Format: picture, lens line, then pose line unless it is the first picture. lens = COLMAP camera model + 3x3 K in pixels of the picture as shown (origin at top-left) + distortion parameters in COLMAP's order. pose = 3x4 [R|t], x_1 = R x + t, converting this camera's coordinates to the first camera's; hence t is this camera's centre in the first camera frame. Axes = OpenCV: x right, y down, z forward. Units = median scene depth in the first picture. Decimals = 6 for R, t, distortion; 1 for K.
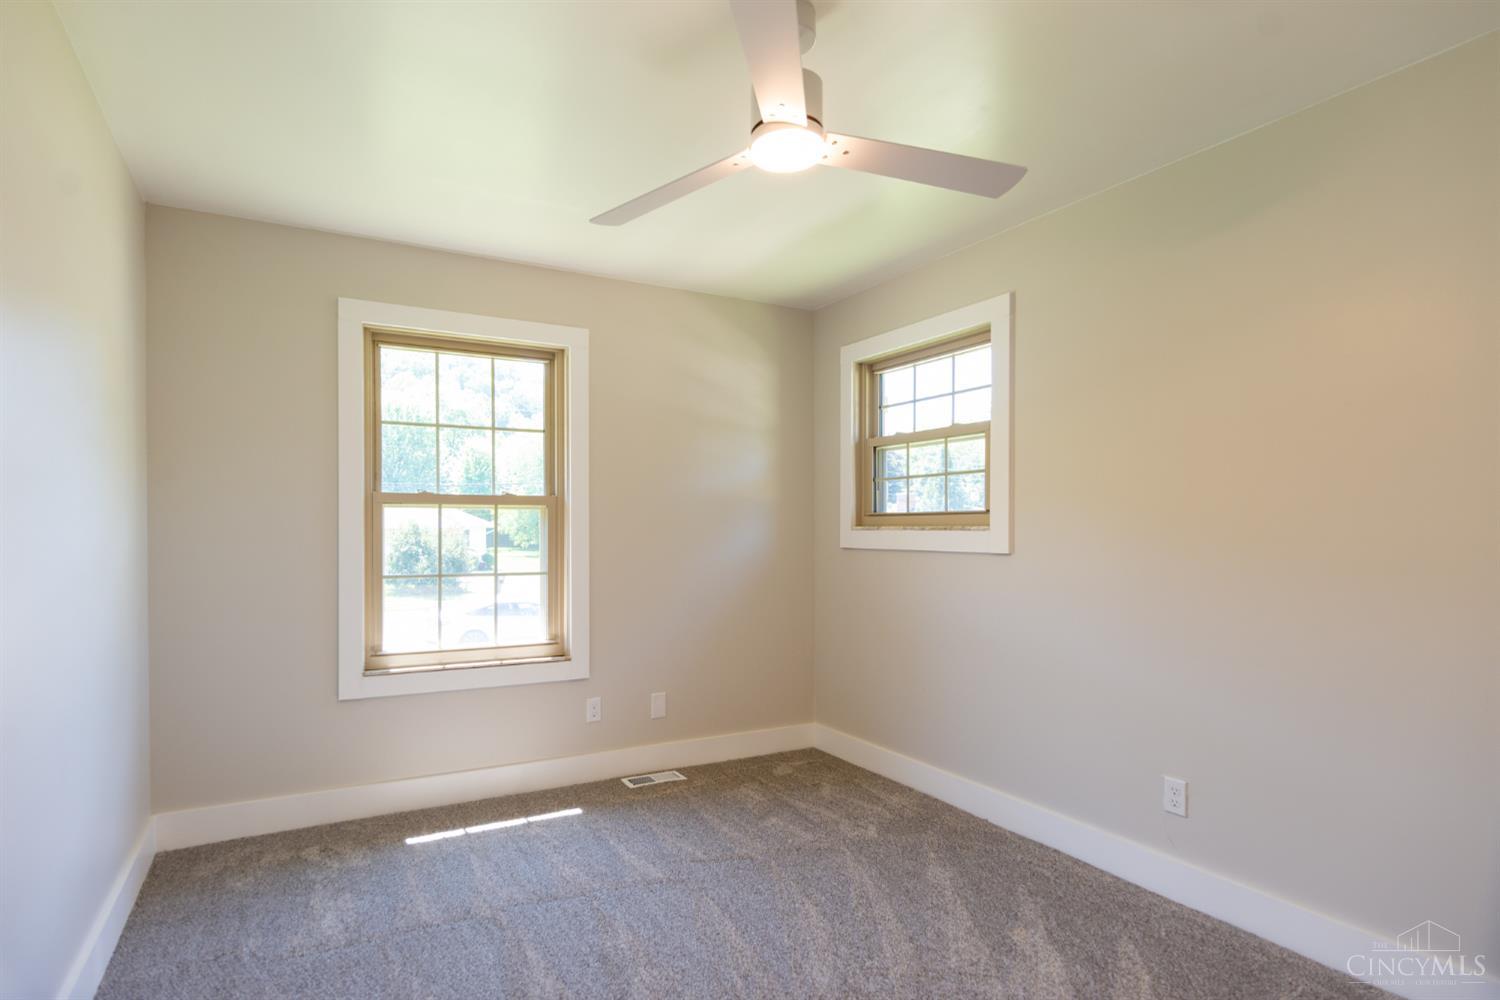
lens RADIAL K [[762.6, 0, 700.2], [0, 762.6, 533.0], [0, 0, 1]] dist [-0.000012, -0.000190]
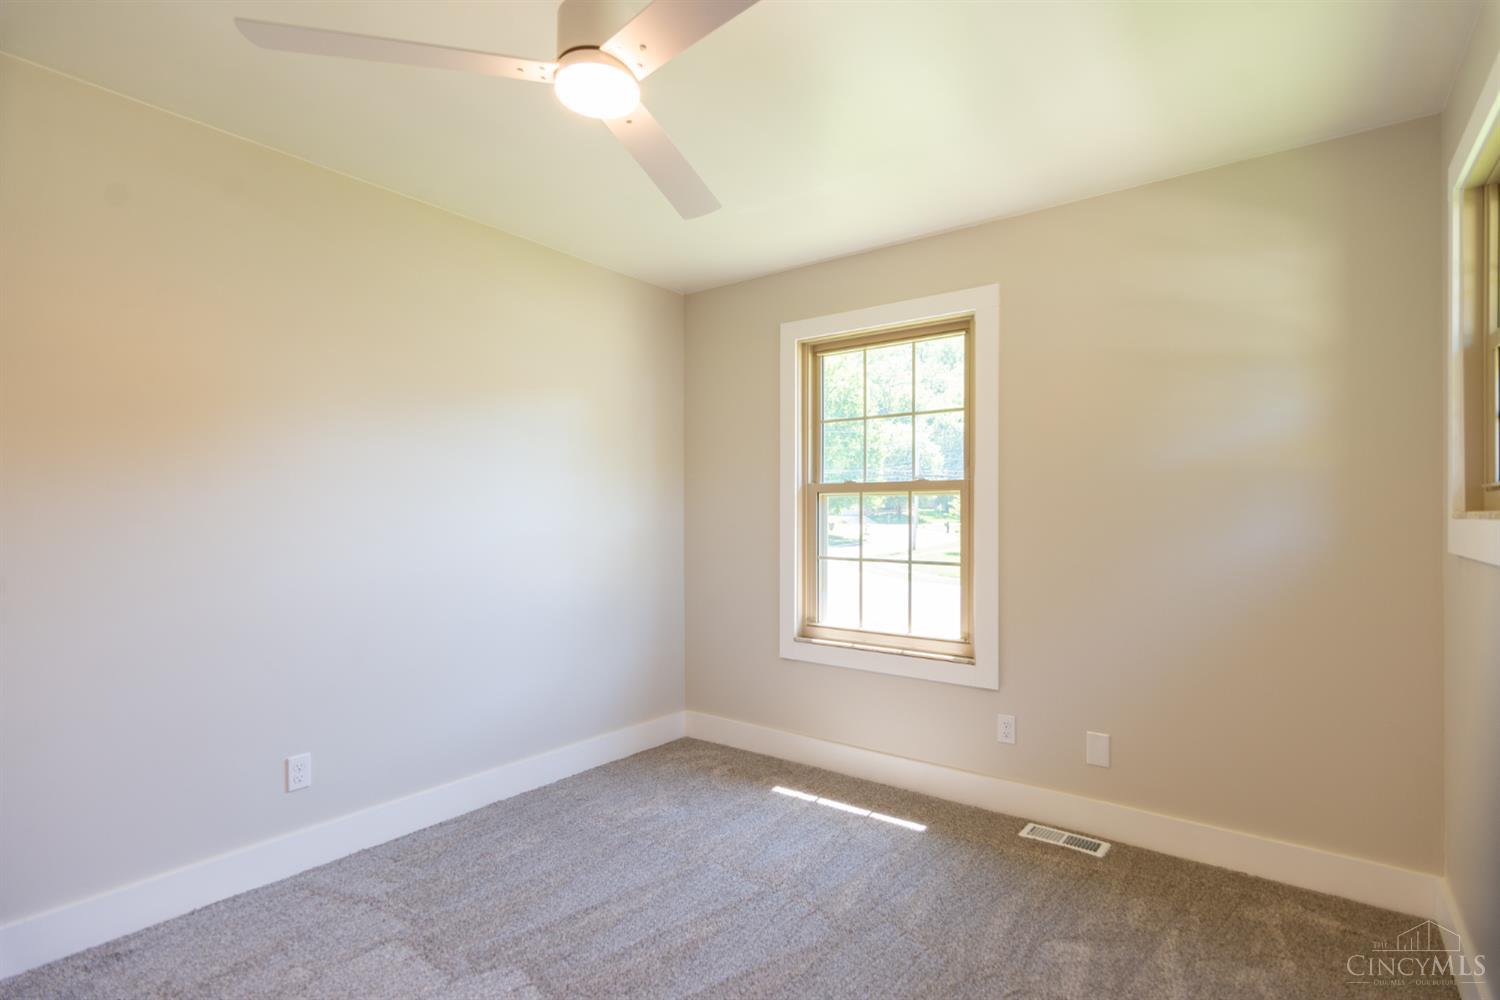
lens RADIAL K [[740.9, 0, 749.7], [0, 740.9, 511.9], [0, 0, 1]] dist [0.002583, -0.000130]
pose [[0.424651, -0.003752, -0.905349, 0.518264], [-0.005604, 0.999961, -0.006772, -0.002657], [0.905340, 0.007950, 0.424614, 0.415524]]
